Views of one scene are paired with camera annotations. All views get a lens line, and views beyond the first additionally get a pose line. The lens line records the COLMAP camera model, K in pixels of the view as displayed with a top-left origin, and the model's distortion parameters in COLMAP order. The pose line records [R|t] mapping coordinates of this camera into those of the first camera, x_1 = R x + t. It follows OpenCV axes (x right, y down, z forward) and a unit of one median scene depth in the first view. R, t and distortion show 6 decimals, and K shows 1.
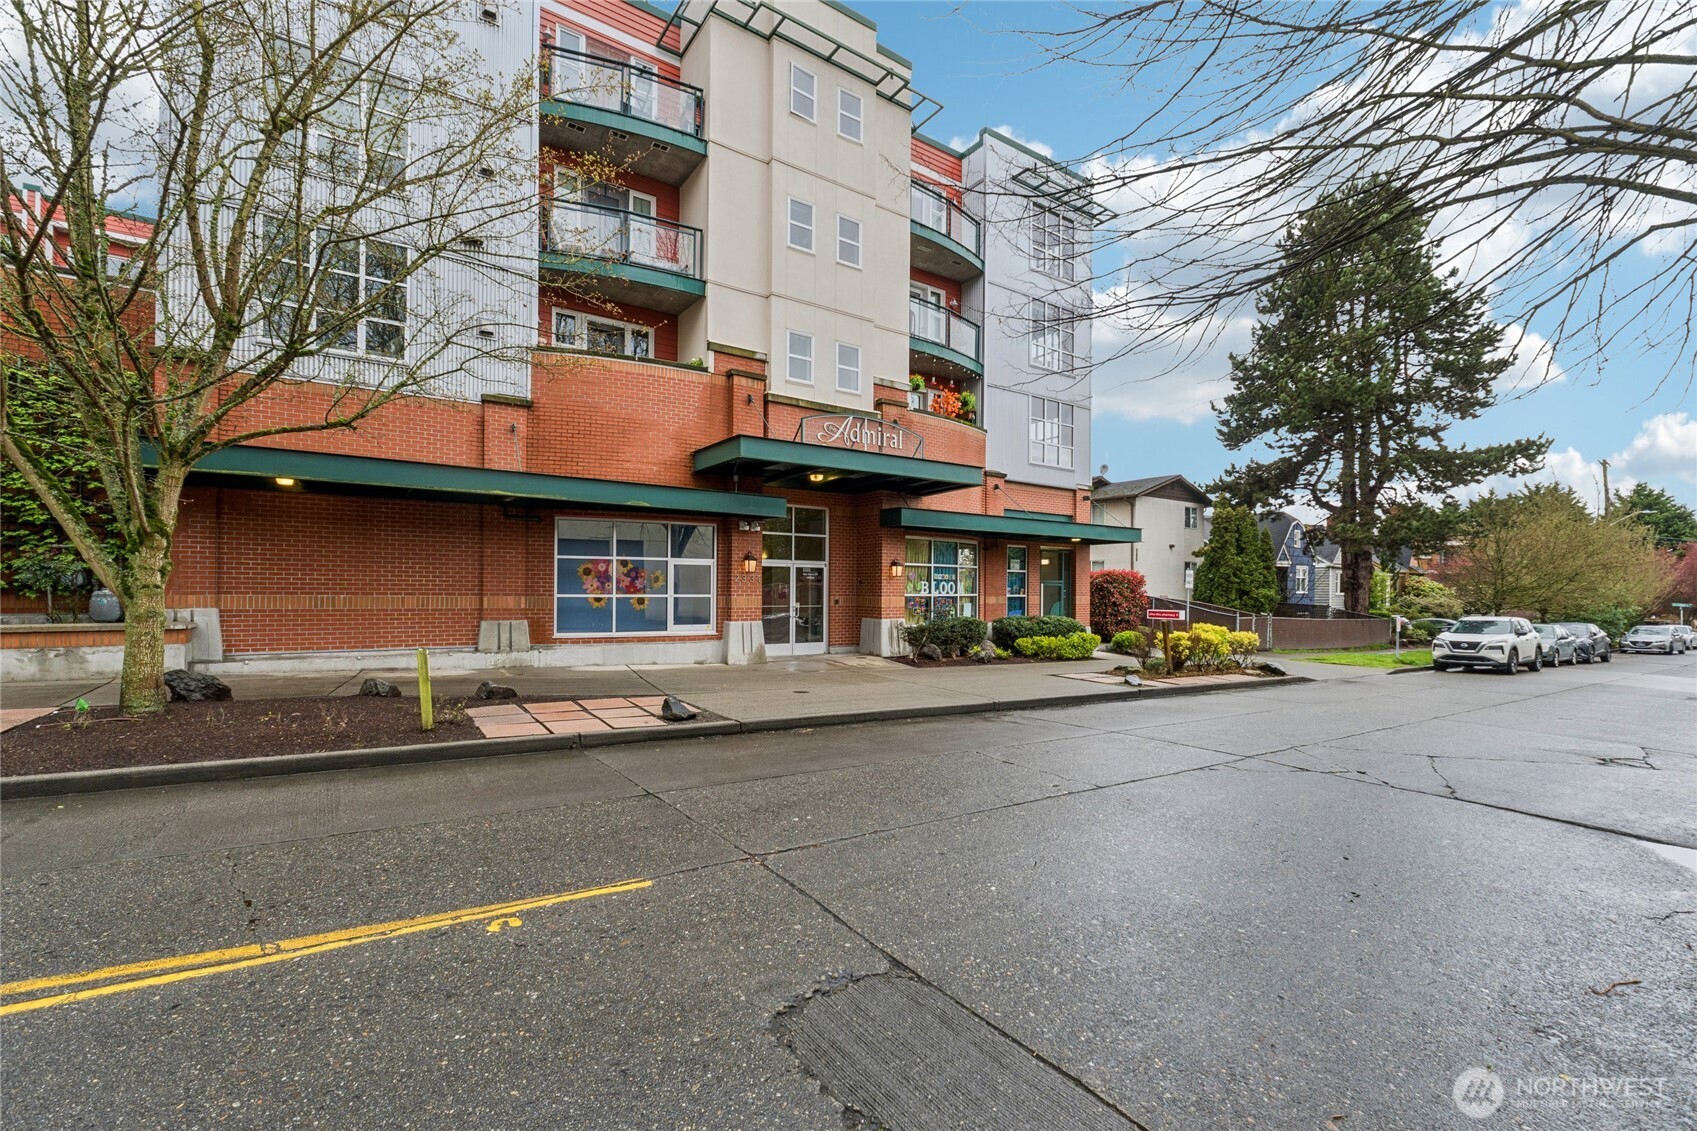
lens RADIAL K [[705.6, 0, 843.5], [0, 705.6, 577.8], [0, 0, 1]] dist [-0.011049, -0.000072]
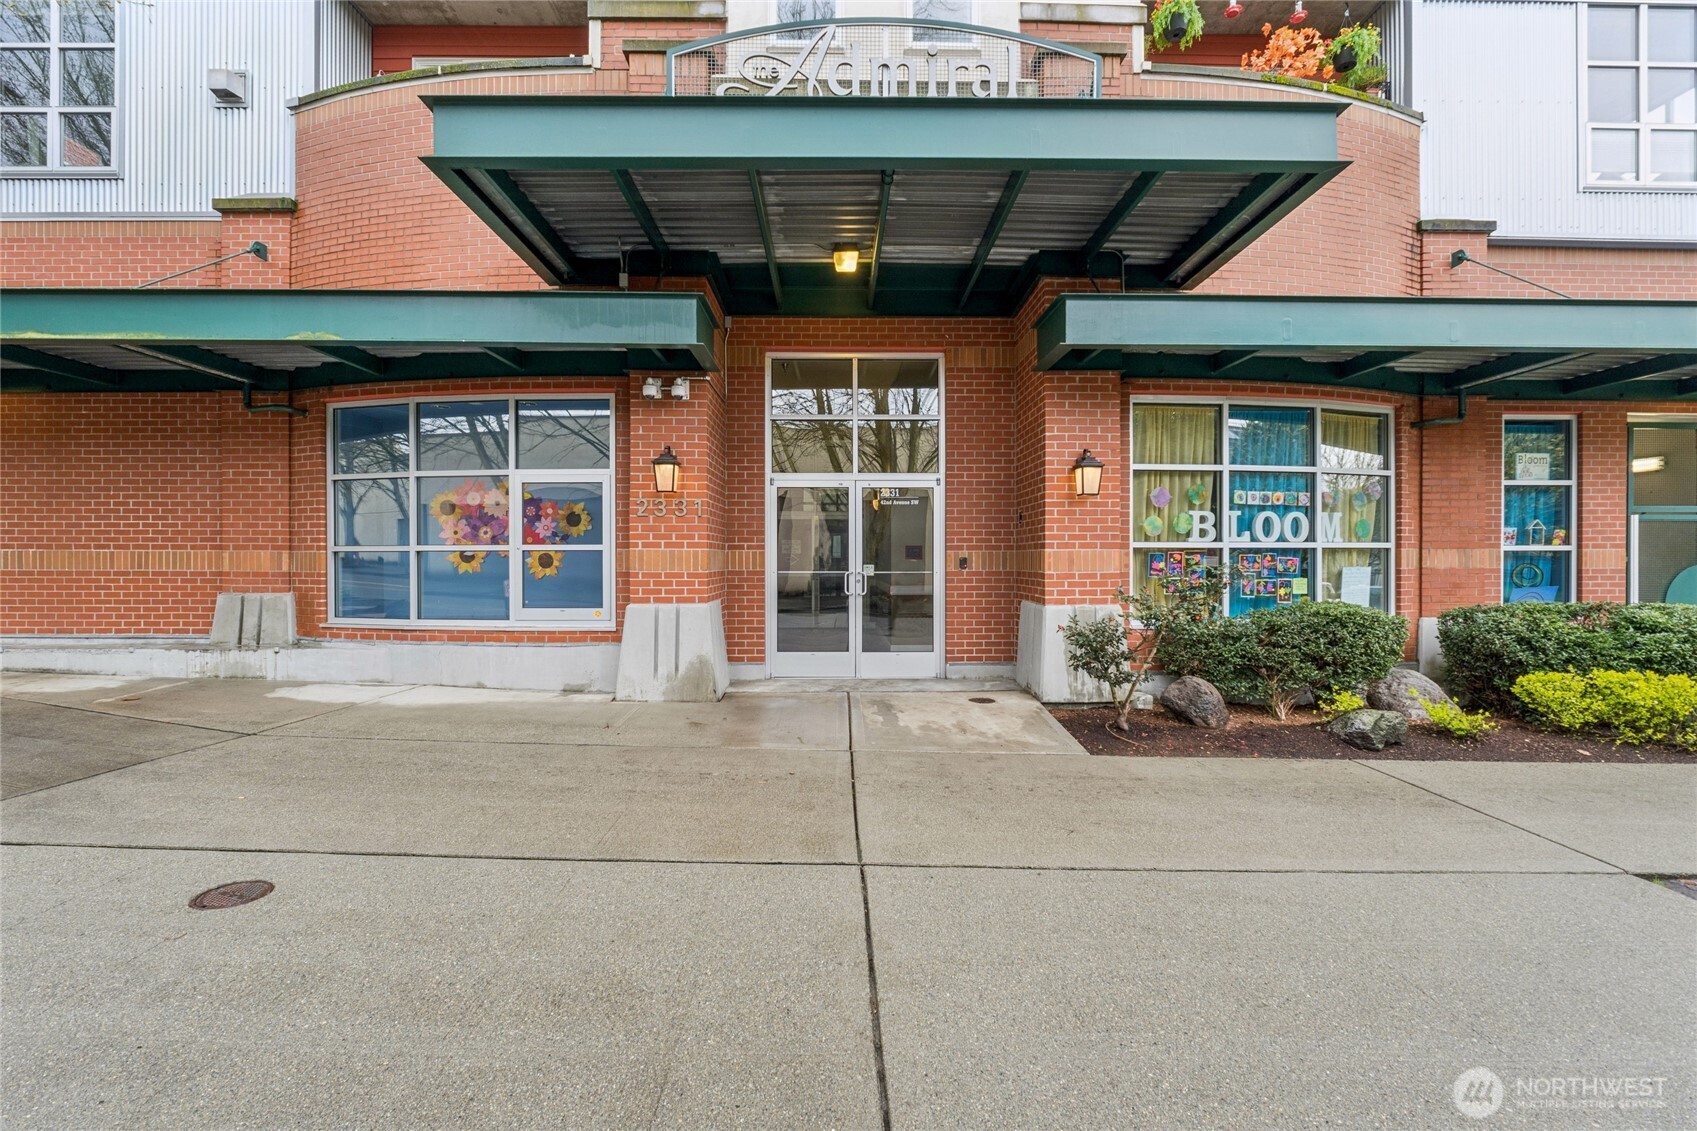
lens RADIAL K [[705.6, 0, 850.0], [0, 705.6, 560.1], [0, 0, 1]] dist [-0.011049, -0.000072]
pose [[0.837724, -0.008157, -0.546033, 0.172811], [0.015586, 0.999838, 0.008976, 0.027718], [0.545872, -0.016030, 0.837715, 0.597250]]
